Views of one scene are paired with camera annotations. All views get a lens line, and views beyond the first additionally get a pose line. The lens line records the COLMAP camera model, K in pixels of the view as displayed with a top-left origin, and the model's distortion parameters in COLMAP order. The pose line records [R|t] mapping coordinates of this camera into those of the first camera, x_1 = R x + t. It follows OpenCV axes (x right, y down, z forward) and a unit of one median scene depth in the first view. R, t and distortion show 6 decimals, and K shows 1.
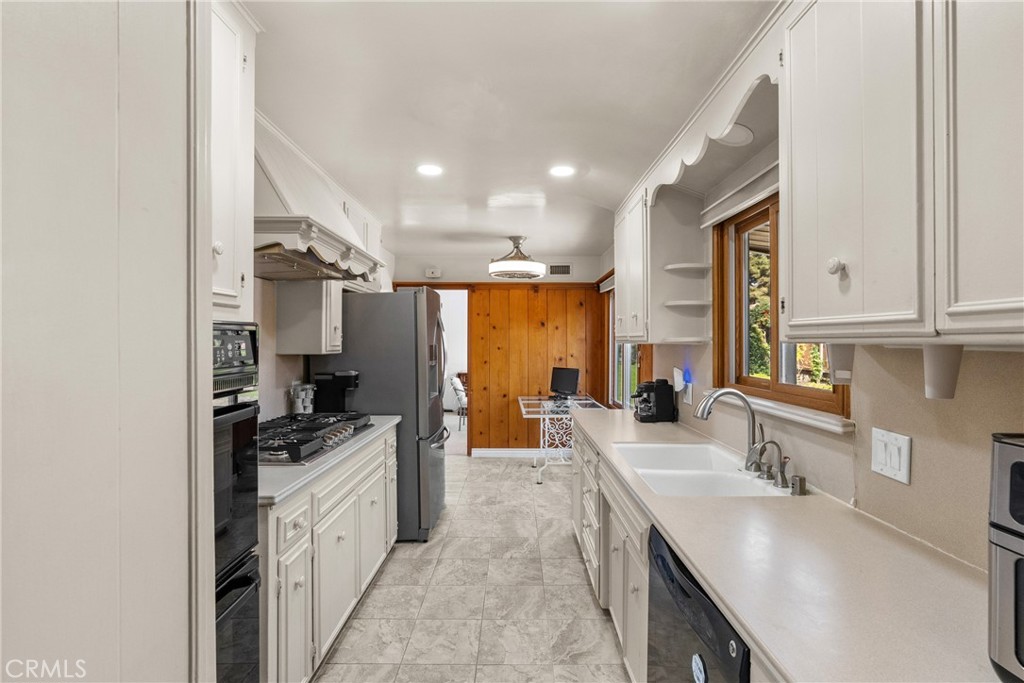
lens RADIAL K [[465.8, 0, 510.0], [0, 465.8, 342.2], [0, 0, 1]] dist [-0.011463, 0.005403]
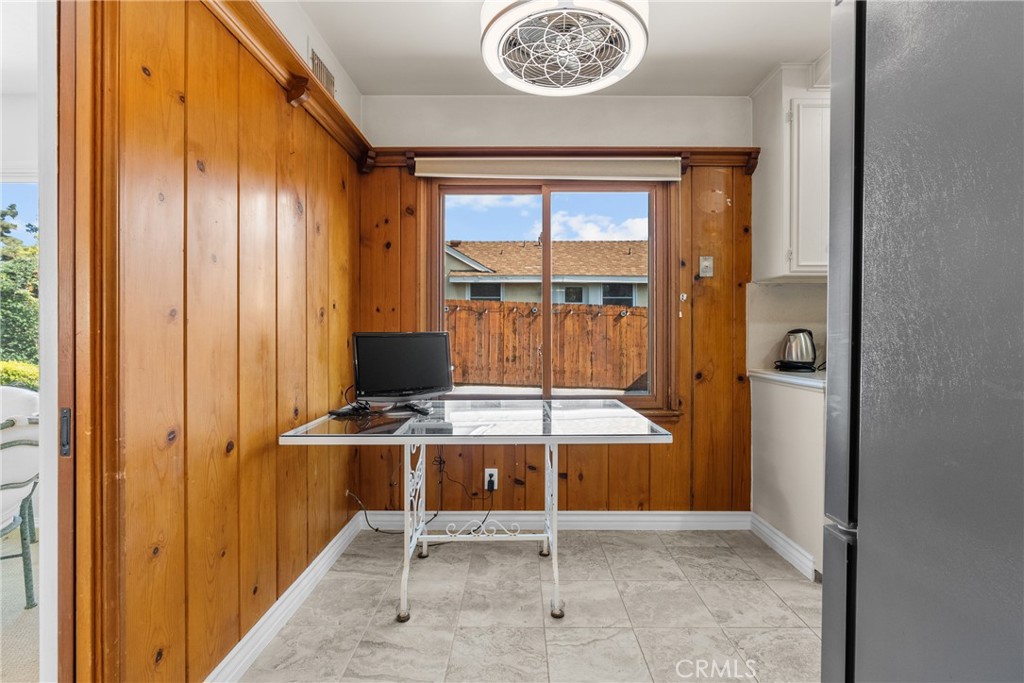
lens RADIAL K [[465.8, 0, 508.4], [0, 465.8, 337.1], [0, 0, 1]] dist [-0.011463, 0.005403]
pose [[-0.008083, -0.006623, 0.999945, -0.556545], [-0.000943, 0.999978, 0.006616, 0.108705], [-0.999967, -0.000890, -0.008089, 1.764119]]
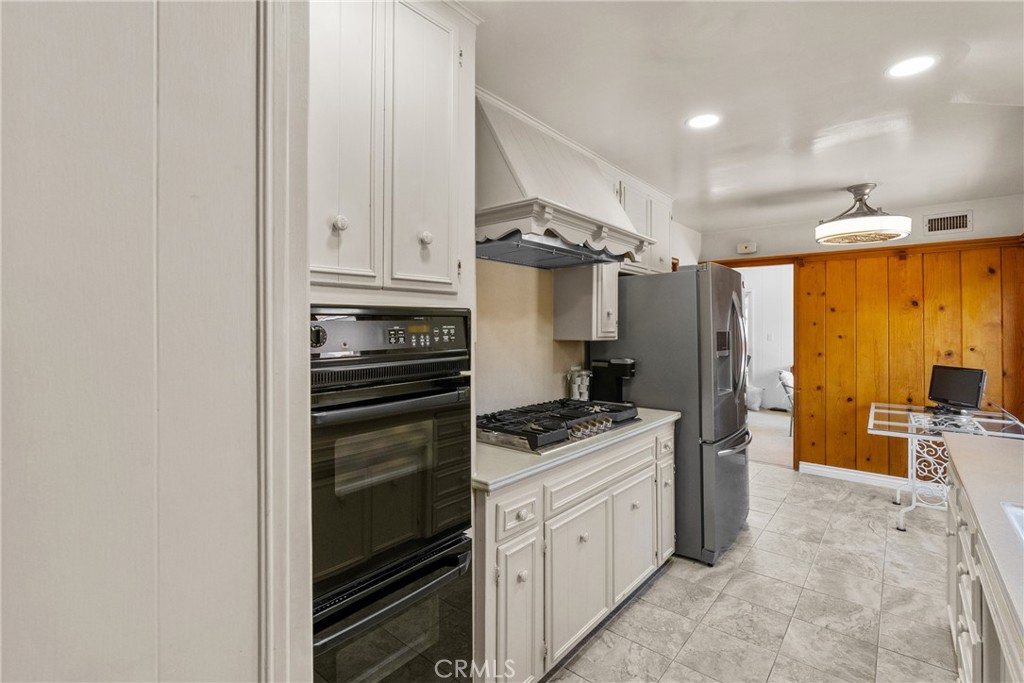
lens RADIAL K [[465.8, 0, 515.3], [0, 465.8, 325.8], [0, 0, 1]] dist [-0.011463, 0.005403]
pose [[0.774079, -0.002752, -0.633083, 0.094386], [-0.001559, 0.999979, -0.006253, 0.001351], [0.633087, 0.005827, 0.774059, 0.150791]]
